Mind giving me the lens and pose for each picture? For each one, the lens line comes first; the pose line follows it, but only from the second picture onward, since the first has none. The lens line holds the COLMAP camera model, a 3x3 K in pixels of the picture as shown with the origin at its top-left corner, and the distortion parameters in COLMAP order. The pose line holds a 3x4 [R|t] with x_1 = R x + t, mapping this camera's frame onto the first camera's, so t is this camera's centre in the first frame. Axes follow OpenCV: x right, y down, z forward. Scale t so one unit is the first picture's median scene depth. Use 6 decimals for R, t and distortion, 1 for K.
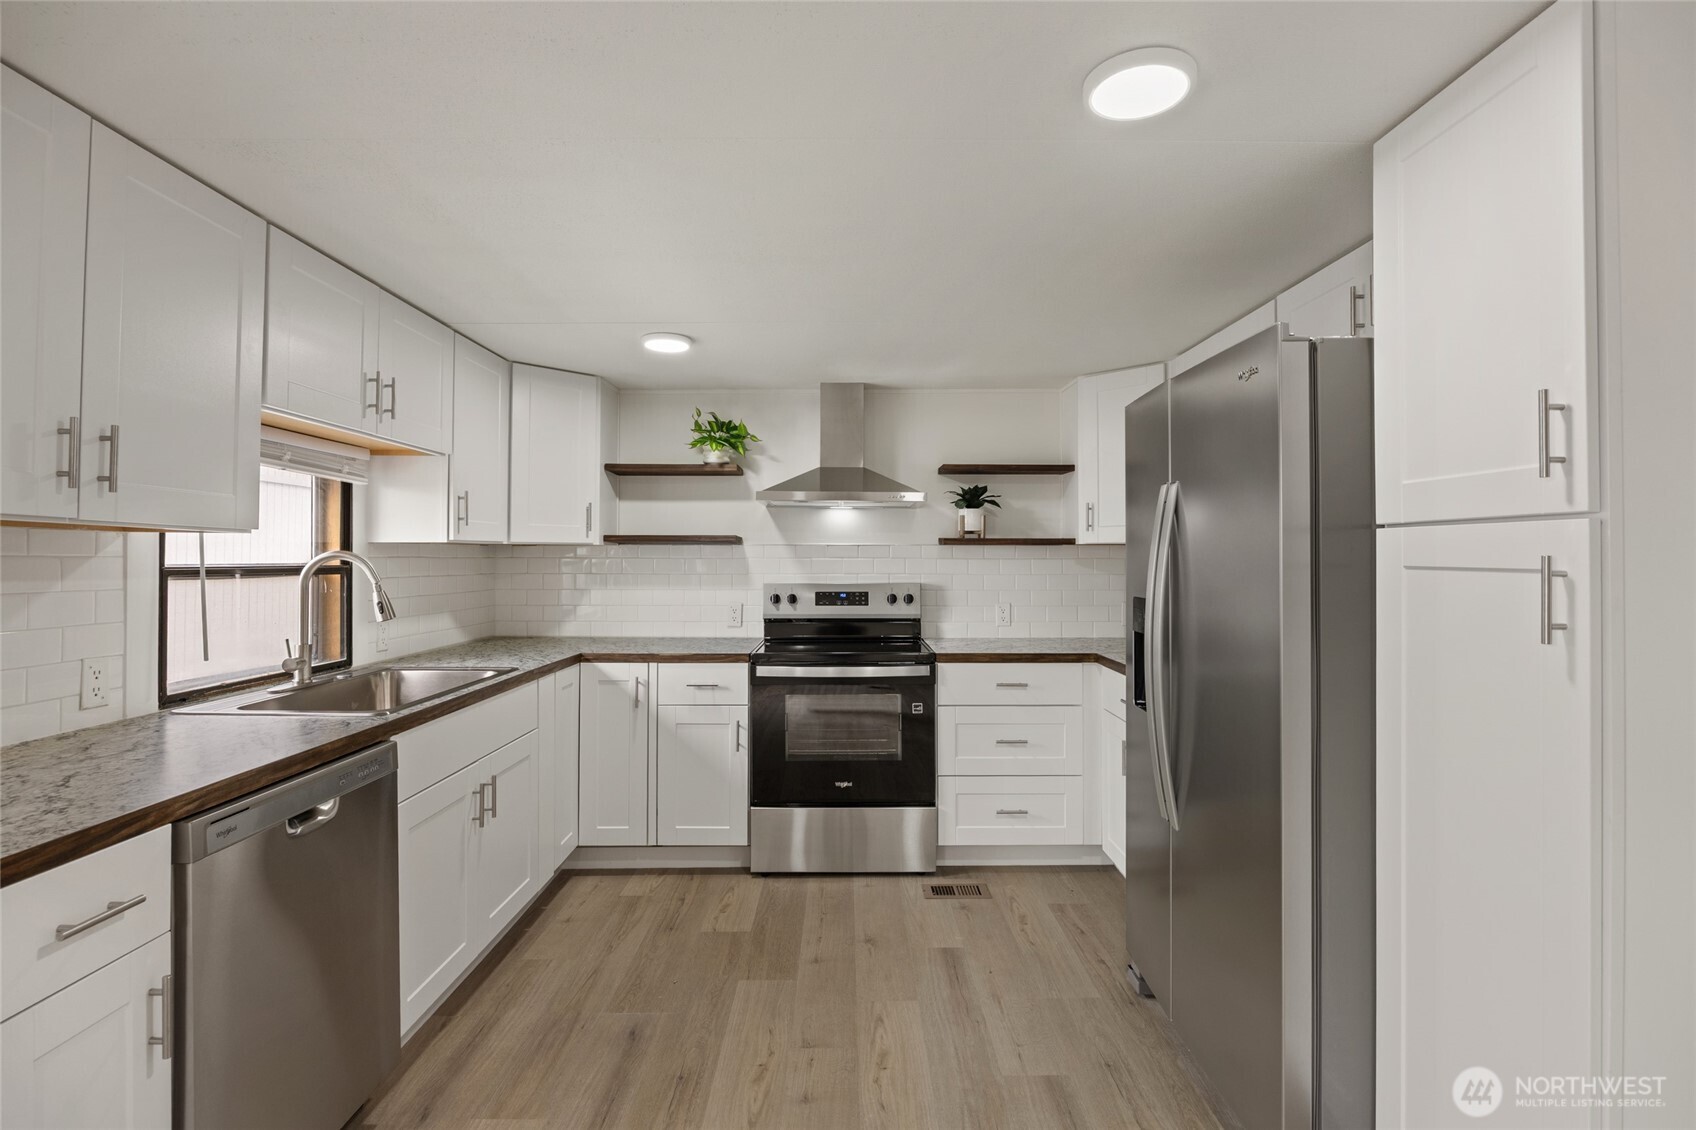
lens RADIAL K [[789.4, 0, 847.5], [0, 789.4, 554.6], [0, 0, 1]] dist [-0.018464, 0.002265]
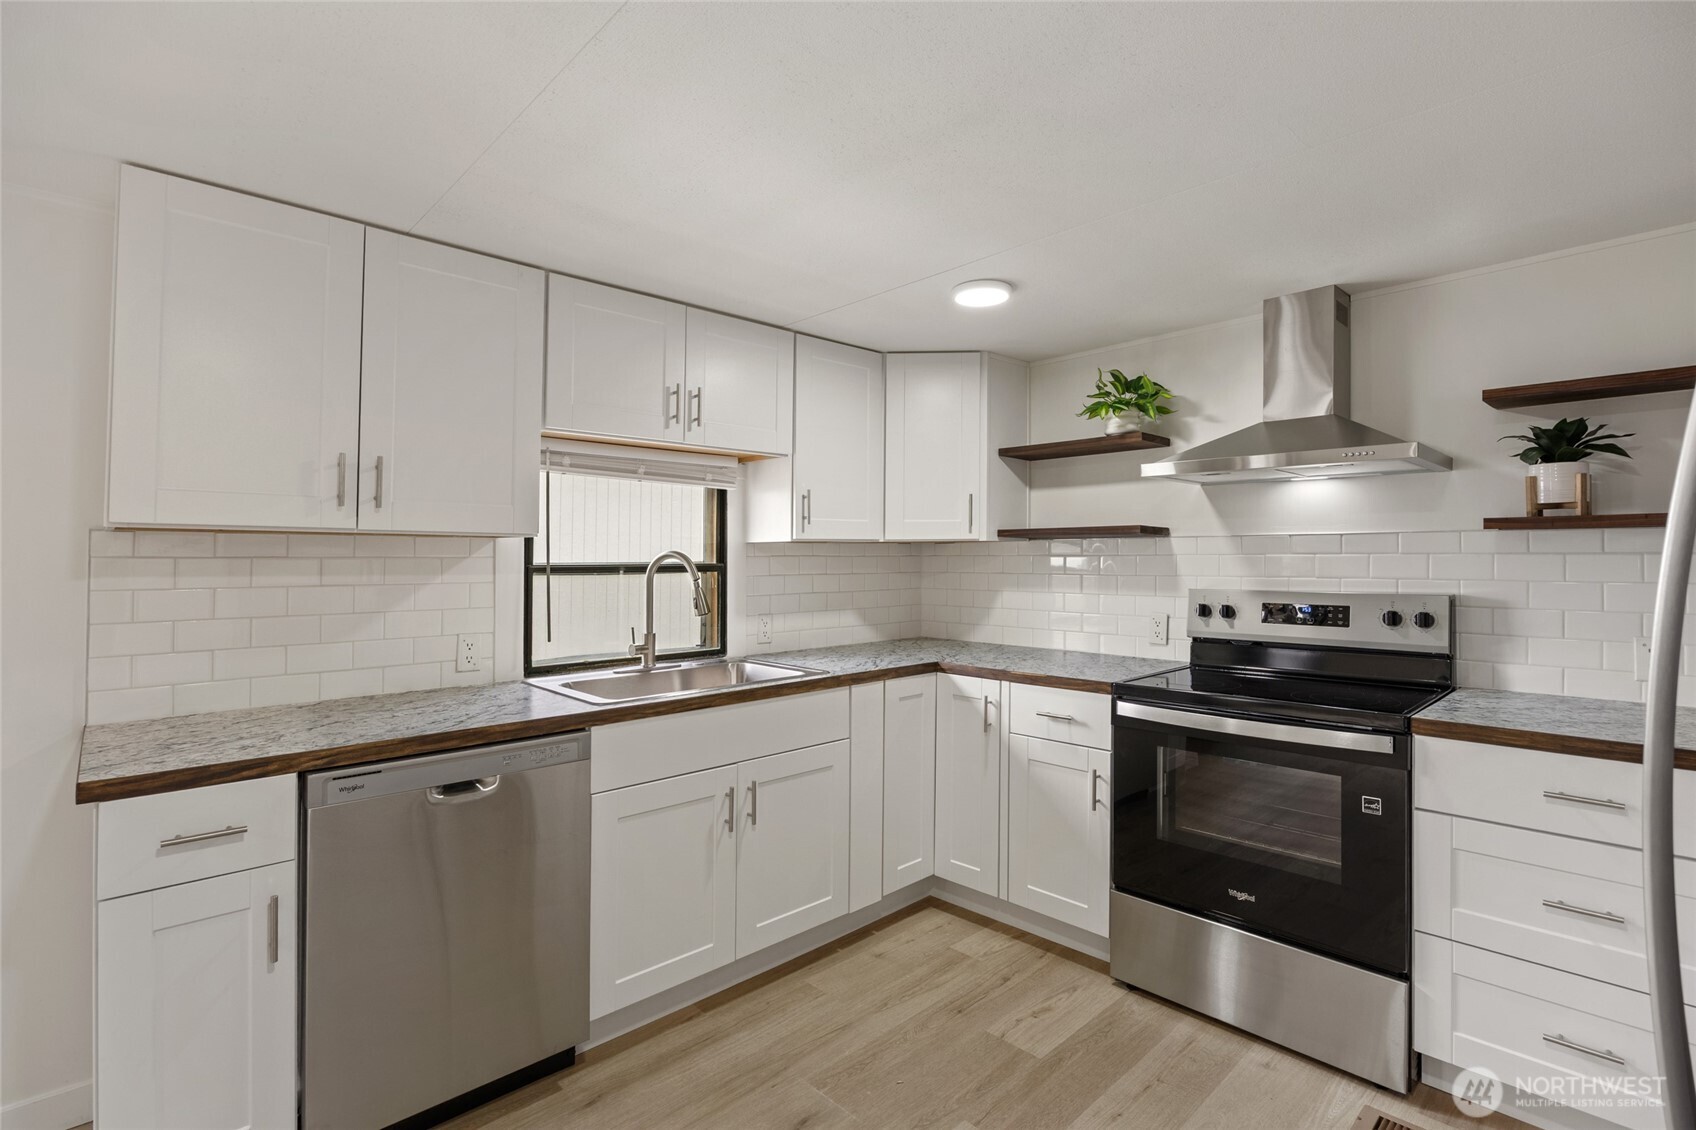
lens RADIAL K [[789.4, 0, 849.3], [0, 789.4, 552.5], [0, 0, 1]] dist [-0.018464, 0.002265]
pose [[0.683304, -0.008234, -0.730087, 0.251788], [0.008702, 0.999957, -0.003133, 0.002353], [0.730082, -0.004213, 0.683347, 0.311102]]
